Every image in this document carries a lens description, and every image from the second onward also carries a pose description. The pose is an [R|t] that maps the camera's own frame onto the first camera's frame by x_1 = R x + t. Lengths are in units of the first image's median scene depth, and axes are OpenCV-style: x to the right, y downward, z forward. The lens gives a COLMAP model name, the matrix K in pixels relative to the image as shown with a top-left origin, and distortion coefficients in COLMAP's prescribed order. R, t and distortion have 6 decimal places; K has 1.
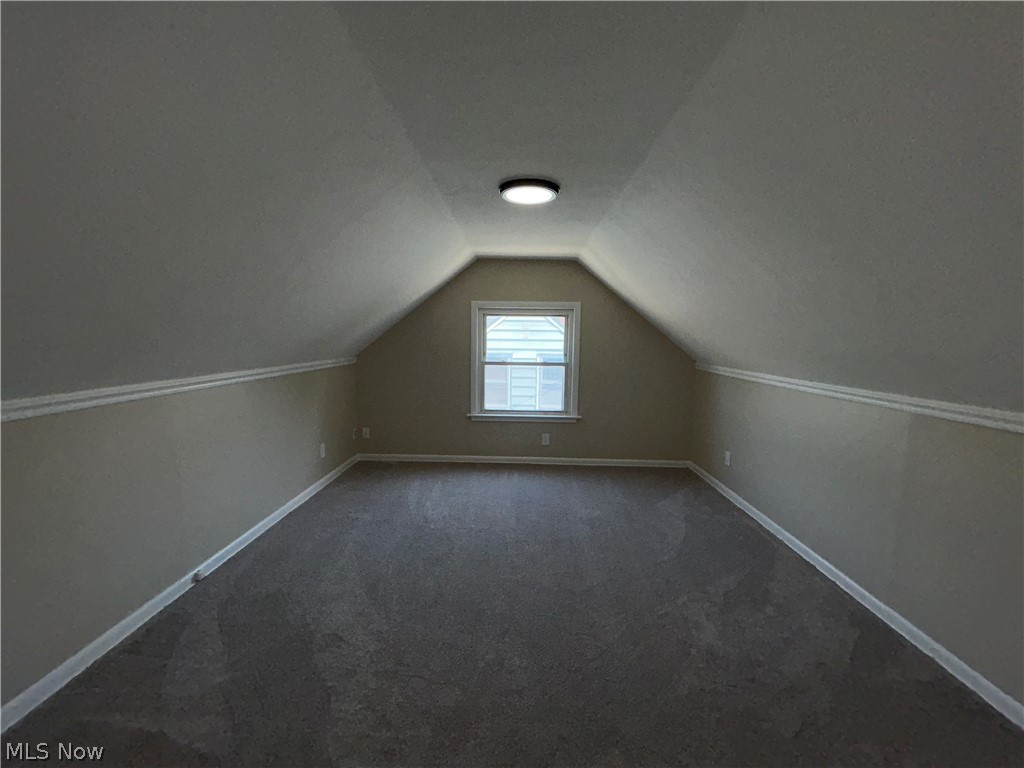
lens RADIAL K [[411.8, 0, 509.4], [0, 411.8, 379.0], [0, 0, 1]] dist [0.000803, 0.000315]
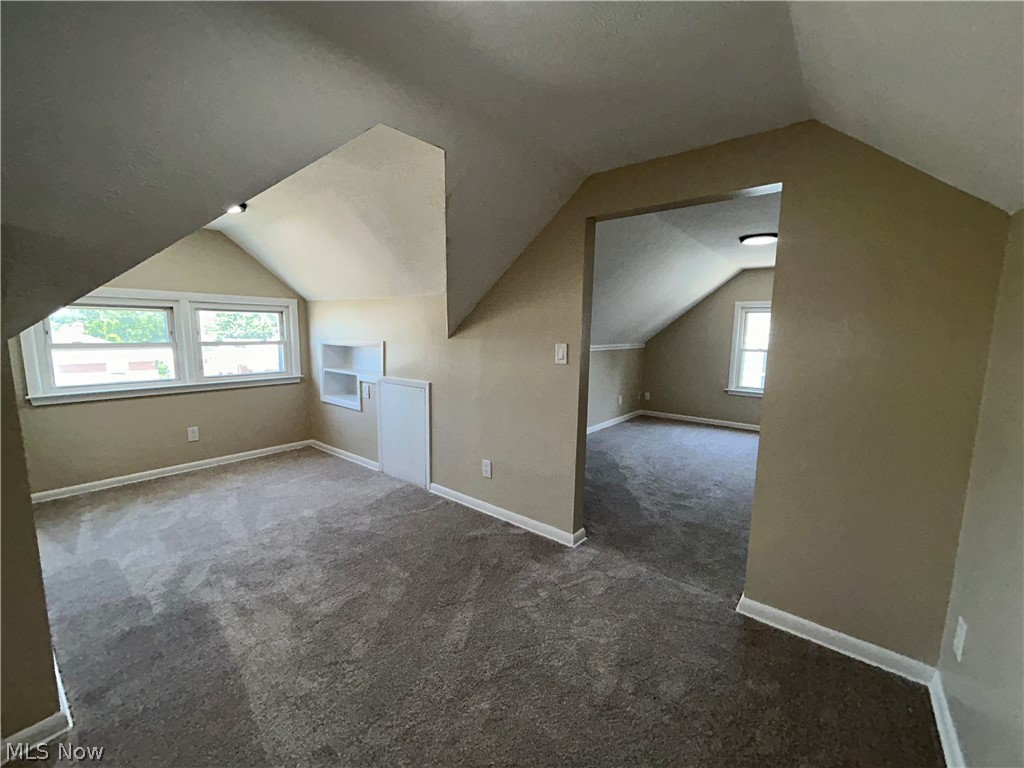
lens RADIAL K [[411.8, 0, 513.7], [0, 411.8, 379.5], [0, 0, 1]] dist [0.000803, 0.000315]
pose [[0.794469, 0.075978, -0.602534, 0.156056], [-0.068399, 0.997025, 0.035536, 0.058519], [0.603441, 0.012981, 0.797302, -0.467835]]
